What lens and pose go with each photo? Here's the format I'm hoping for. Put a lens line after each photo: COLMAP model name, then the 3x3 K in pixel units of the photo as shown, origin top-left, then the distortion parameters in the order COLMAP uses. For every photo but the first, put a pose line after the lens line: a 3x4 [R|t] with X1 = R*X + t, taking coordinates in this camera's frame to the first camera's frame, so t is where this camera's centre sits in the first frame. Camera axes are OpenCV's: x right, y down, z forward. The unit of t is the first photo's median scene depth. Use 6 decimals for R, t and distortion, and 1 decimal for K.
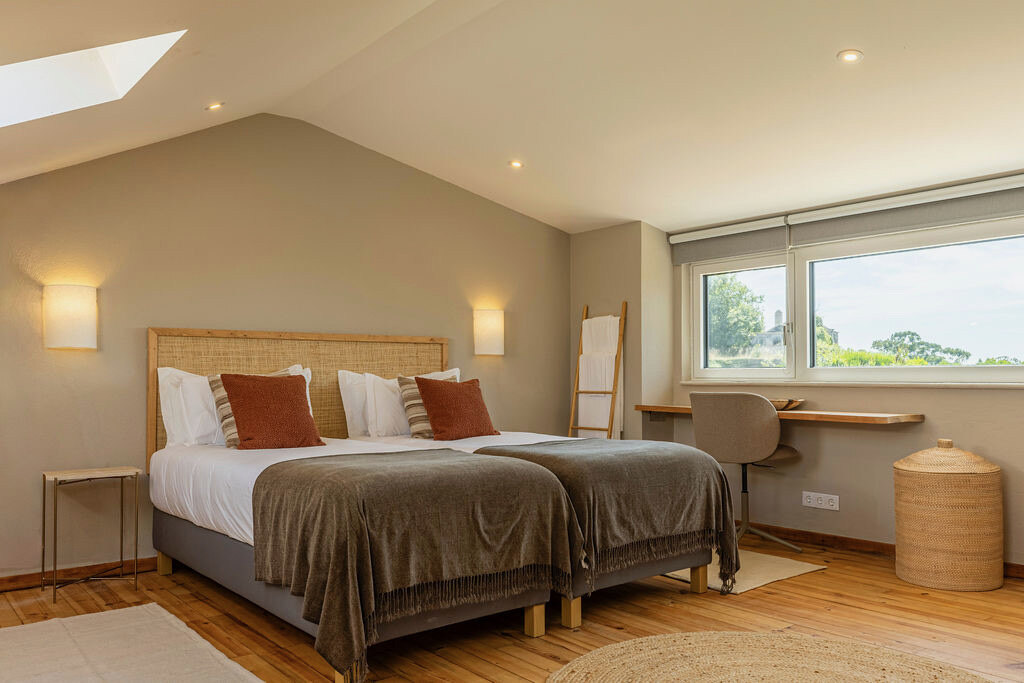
lens RADIAL K [[781.6, 0, 514.0], [0, 781.6, 348.9], [0, 0, 1]] dist [-0.044564, 0.001281]
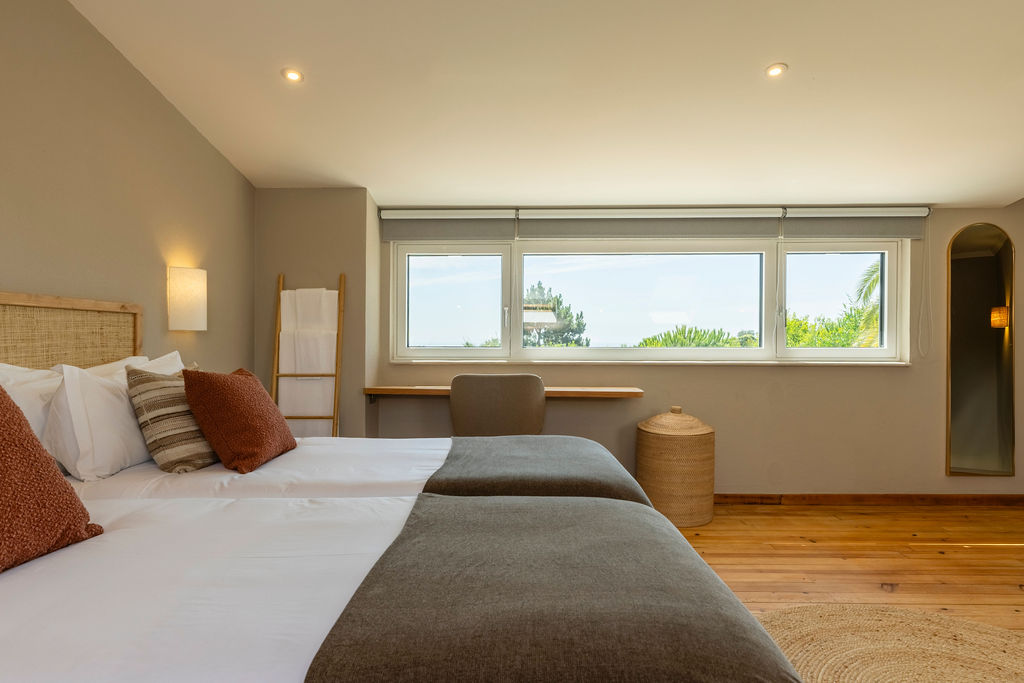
lens RADIAL K [[576.9, 0, 514.3], [0, 576.9, 341.1], [0, 0, 1]] dist [0.003084, 0.000829]
pose [[0.650688, 0.002600, 0.759341, -0.261249], [-0.027724, 0.999409, 0.020334, -0.002306], [-0.758839, -0.034283, 0.650375, 0.451690]]
